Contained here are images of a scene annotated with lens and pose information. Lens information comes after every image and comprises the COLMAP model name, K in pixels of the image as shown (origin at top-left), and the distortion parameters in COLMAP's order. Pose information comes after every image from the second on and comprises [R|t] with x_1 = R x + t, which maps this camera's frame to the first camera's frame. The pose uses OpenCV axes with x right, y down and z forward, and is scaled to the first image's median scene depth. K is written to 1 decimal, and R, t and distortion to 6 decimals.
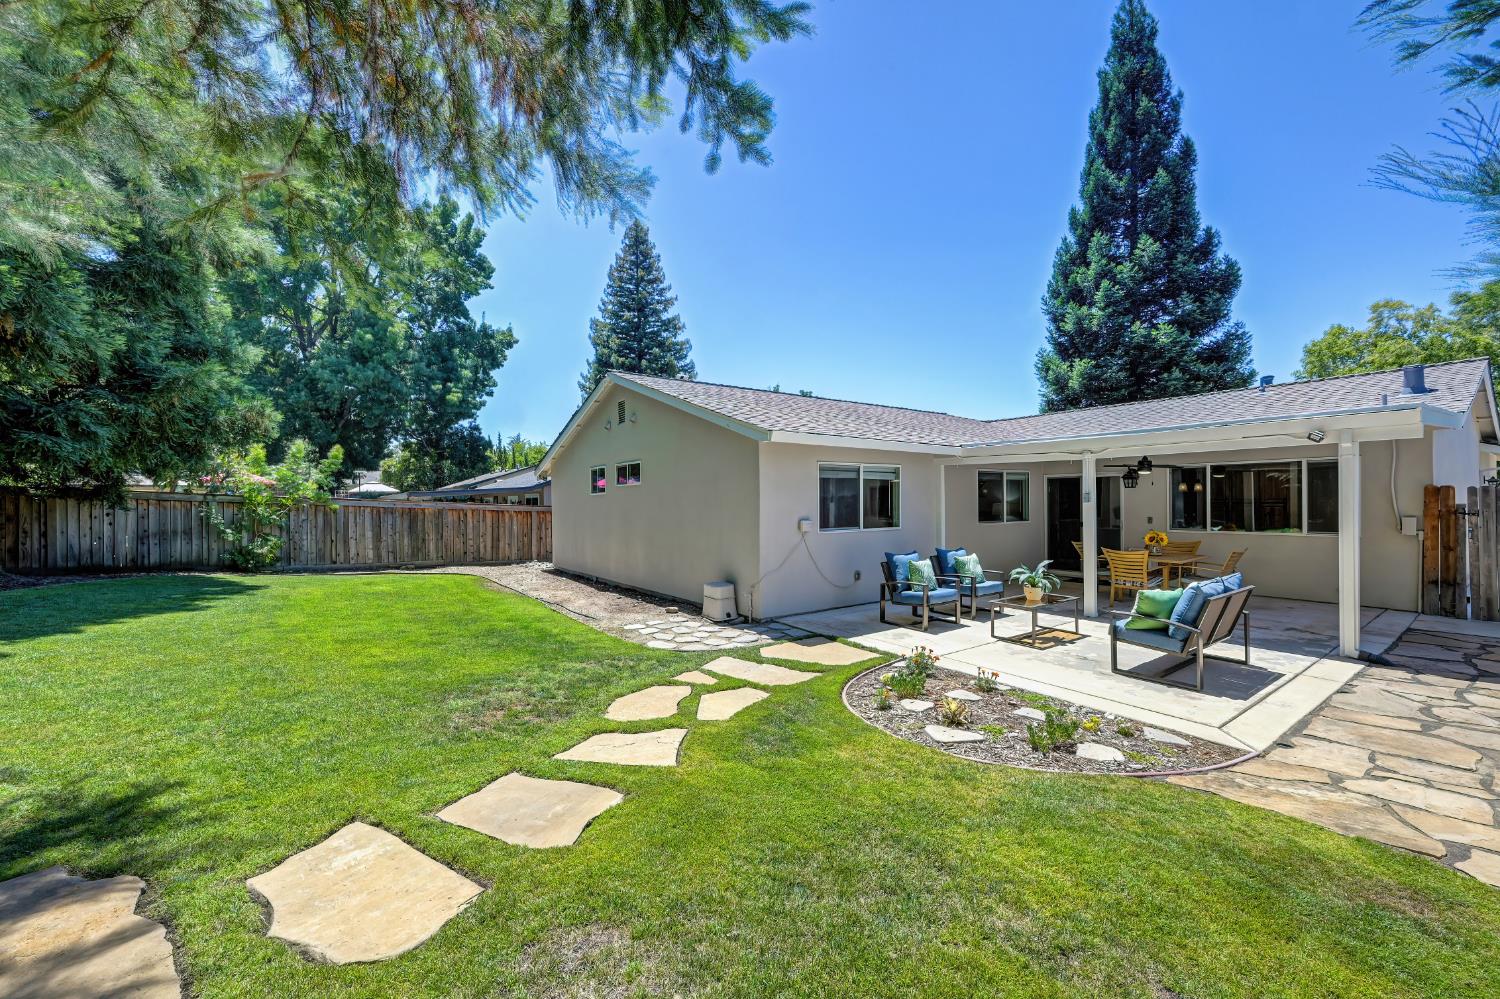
lens RADIAL K [[603.7, 0, 750.8], [0, 603.7, 523.0], [0, 0, 1]] dist [-0.001347, -0.000028]
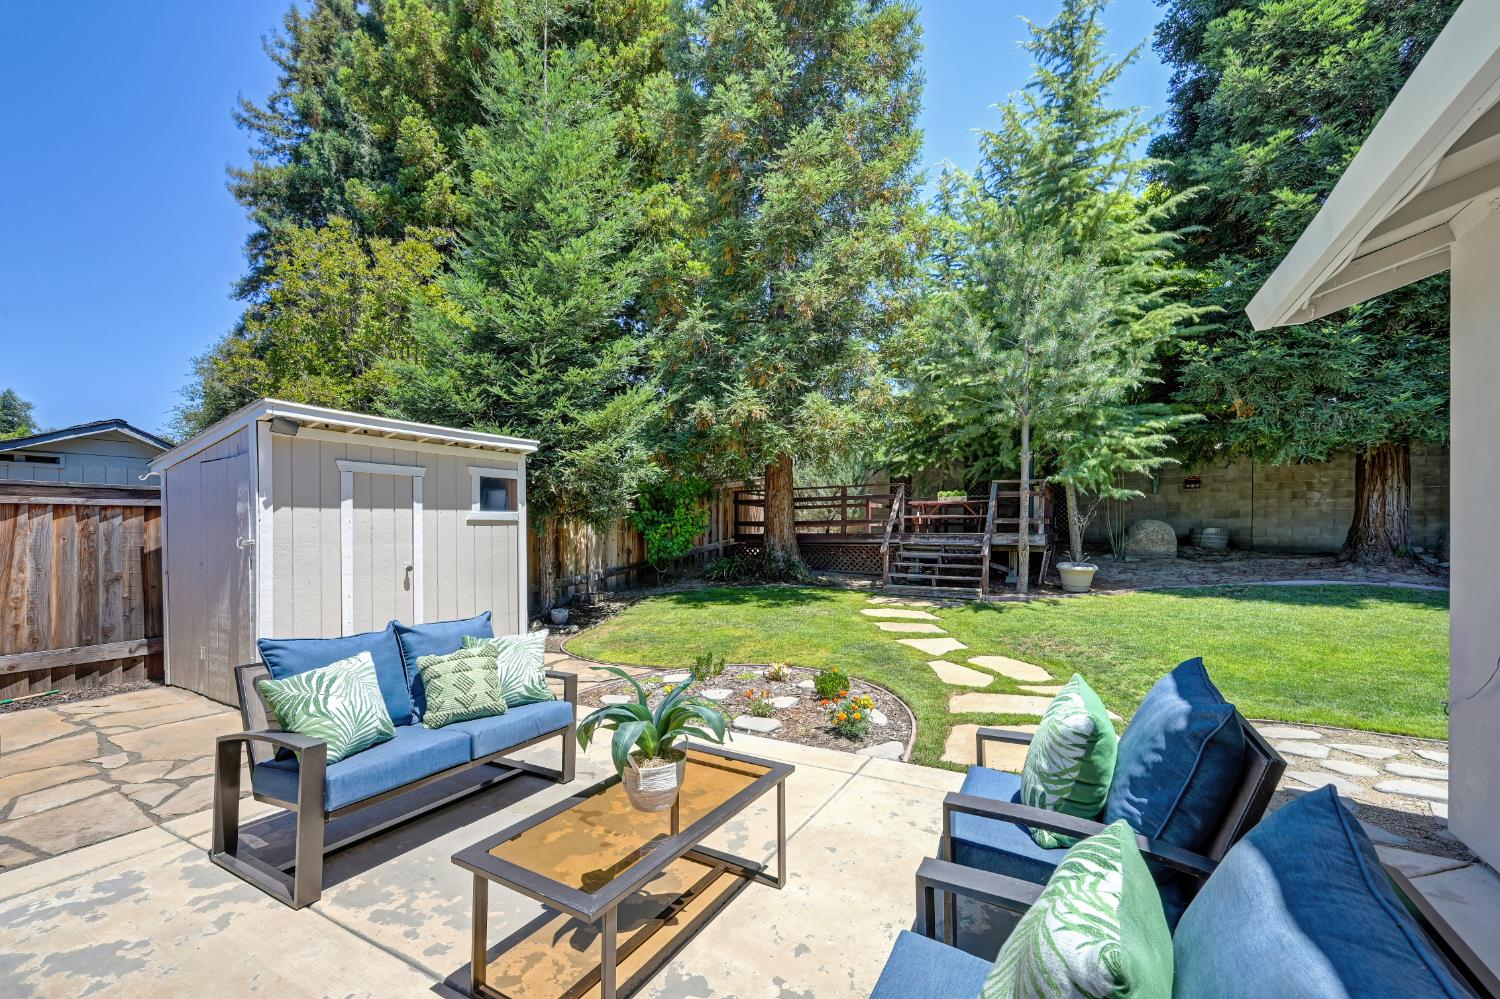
lens RADIAL K [[603.7, 0, 750.8], [0, 603.7, 523.0], [0, 0, 1]] dist [-0.001347, -0.000028]
pose [[-0.909560, 0.009257, -0.415471, 0.713332], [0.000347, 0.999768, 0.021514, -0.013012], [0.415573, 0.019424, -0.909352, 1.686848]]
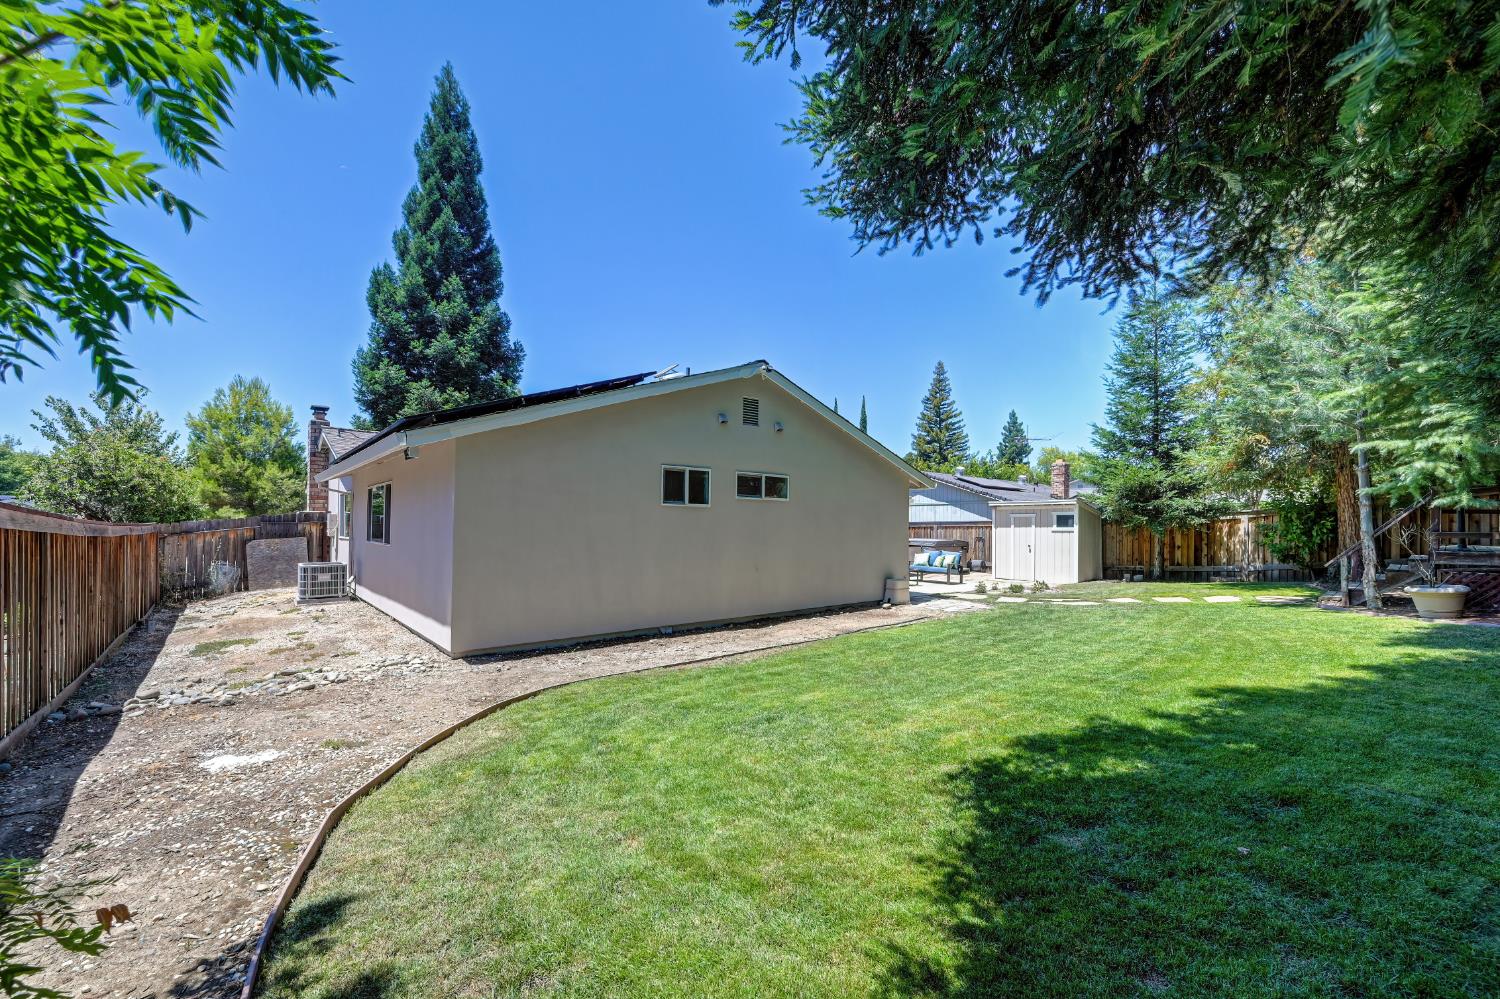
lens RADIAL K [[603.7, 0, 750.8], [0, 603.7, 523.0], [0, 0, 1]] dist [-0.001347, -0.000028]
pose [[-0.100830, 0.015236, 0.994787, -2.278685], [0.026528, 0.999568, -0.012620, -0.037488], [-0.994550, 0.025117, -0.101191, 2.346771]]
